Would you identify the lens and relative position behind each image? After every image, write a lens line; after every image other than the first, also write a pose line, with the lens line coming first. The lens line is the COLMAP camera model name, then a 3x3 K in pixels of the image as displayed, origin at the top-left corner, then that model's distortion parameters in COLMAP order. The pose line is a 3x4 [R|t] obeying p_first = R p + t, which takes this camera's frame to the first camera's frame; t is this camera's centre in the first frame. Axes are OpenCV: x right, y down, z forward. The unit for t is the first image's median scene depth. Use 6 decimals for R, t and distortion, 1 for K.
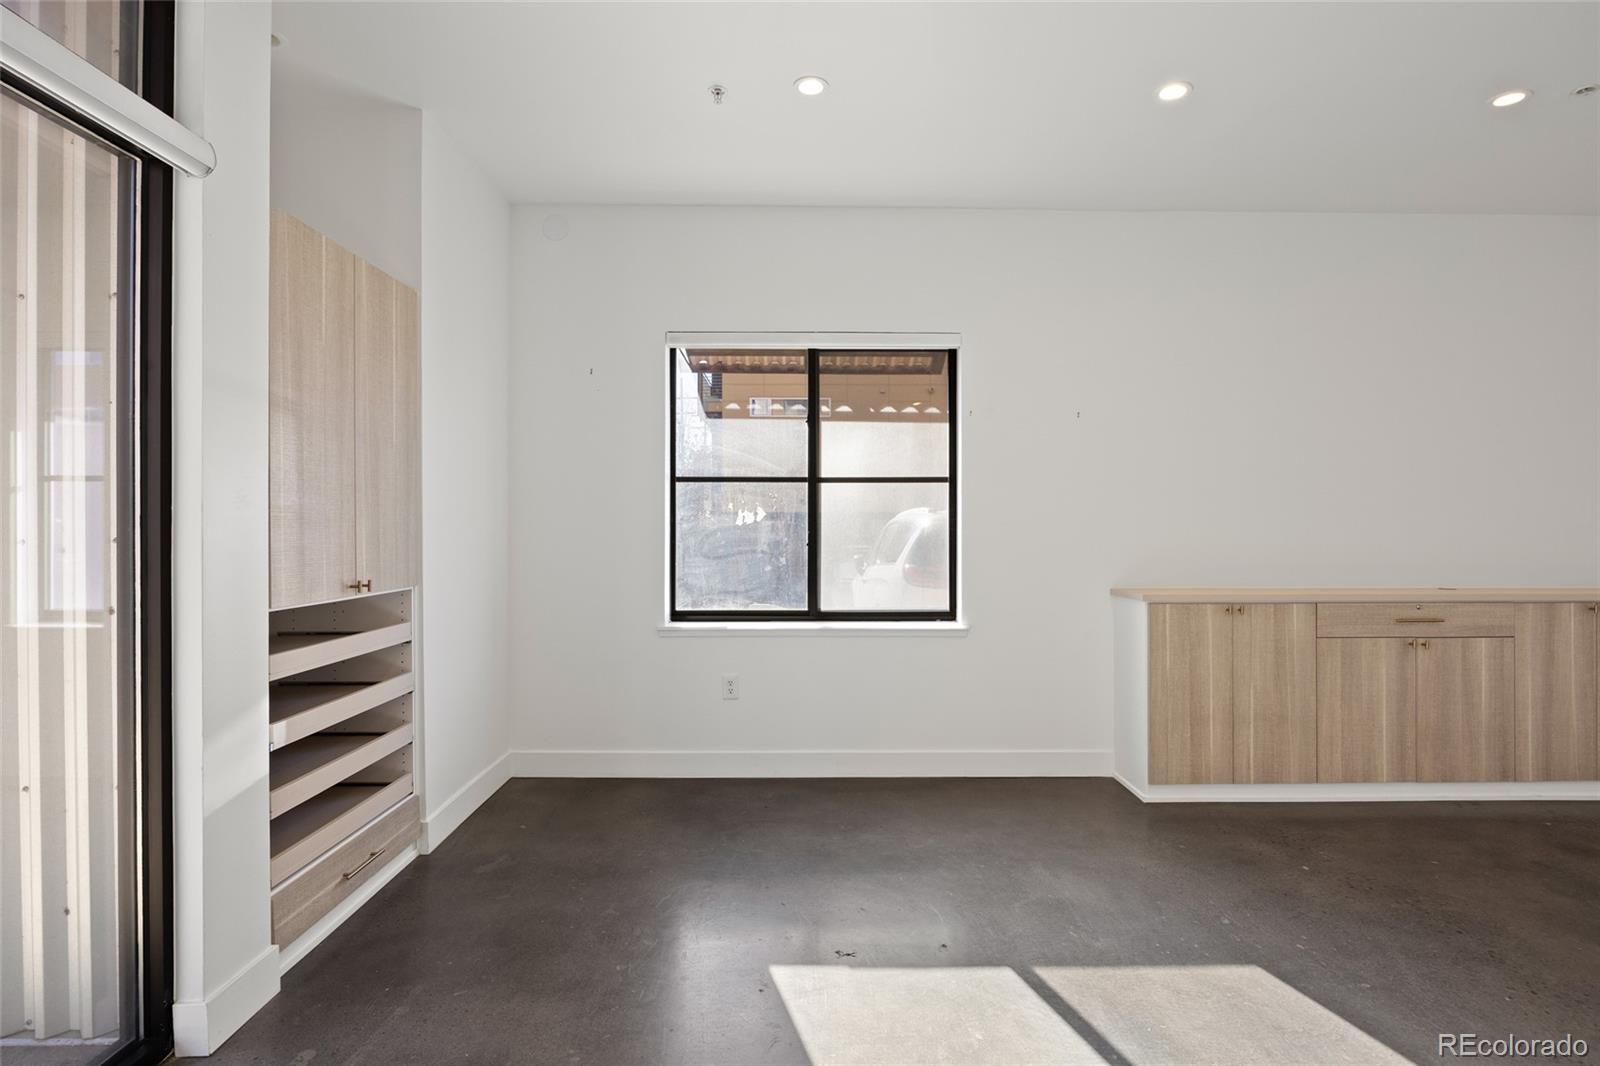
lens RADIAL K [[679.1, 0, 802.2], [0, 679.1, 527.7], [0, 0, 1]] dist [-0.002591, -0.000400]
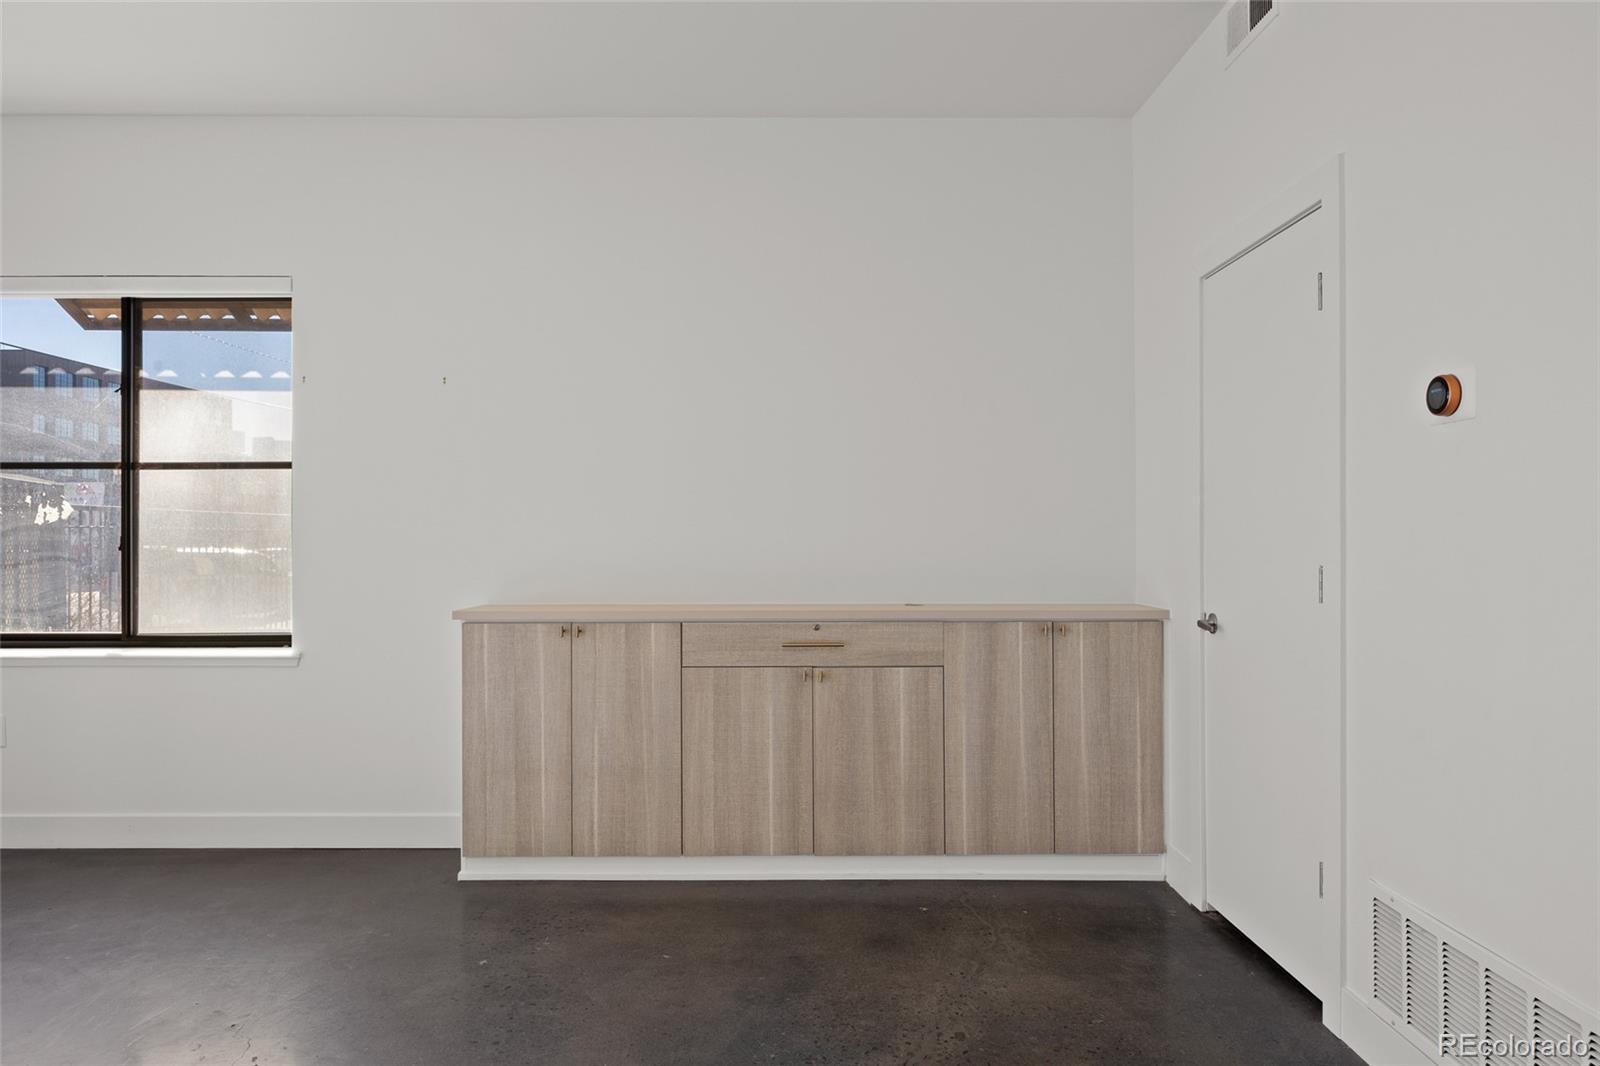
lens RADIAL K [[887.0, 0, 800.0], [0, 887.0, 533.0], [0, 0, 1]] dist [-0.001620, -0.002074]
pose [[0.999948, -0.002229, -0.009910, 0.902410], [0.002197, 0.999992, -0.003253, 0.013200], [0.009917, 0.003231, 0.999946, -0.007088]]
